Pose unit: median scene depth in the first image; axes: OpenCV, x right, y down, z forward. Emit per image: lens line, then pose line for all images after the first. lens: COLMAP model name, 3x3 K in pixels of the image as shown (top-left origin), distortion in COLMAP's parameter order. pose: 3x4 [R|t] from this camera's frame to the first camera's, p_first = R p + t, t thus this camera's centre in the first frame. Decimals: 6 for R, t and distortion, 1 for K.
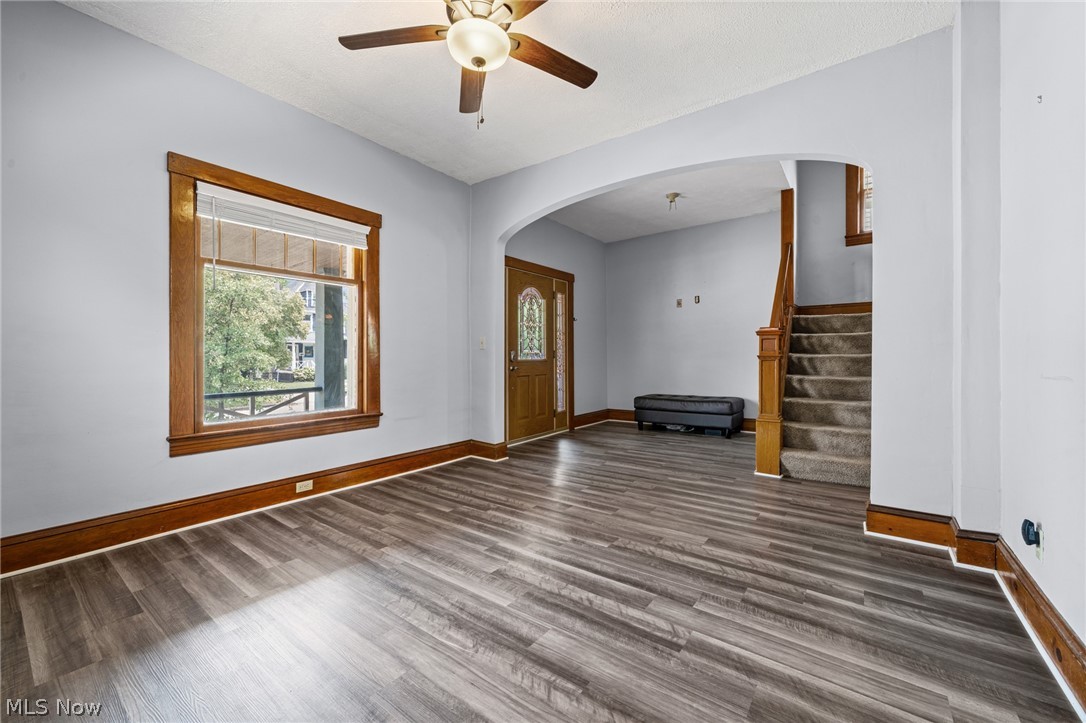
lens RADIAL K [[424.5, 0, 544.4], [0, 424.5, 358.7], [0, 0, 1]] dist [-0.007388, -0.000169]
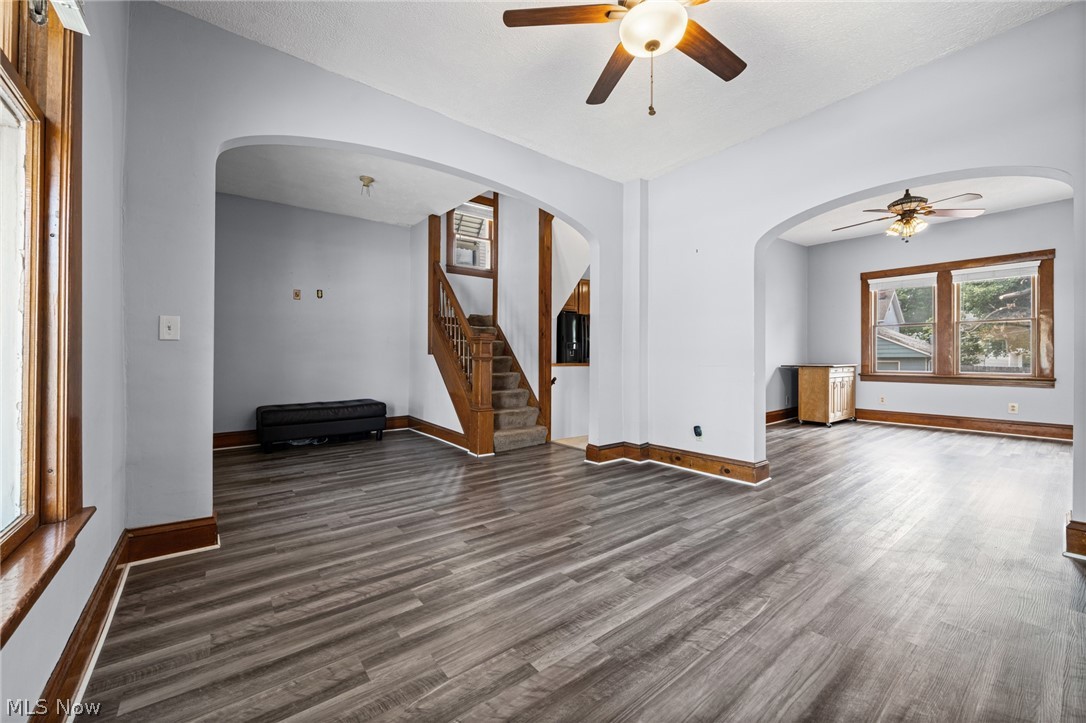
lens RADIAL K [[424.5, 0, 537.6], [0, 424.5, 363.6], [0, 0, 1]] dist [-0.007388, -0.000169]
pose [[0.276132, -0.008735, 0.961080, -0.934568], [0.005576, 0.999956, 0.007486, 0.006610], [-0.961103, 0.003292, 0.276169, 0.806420]]
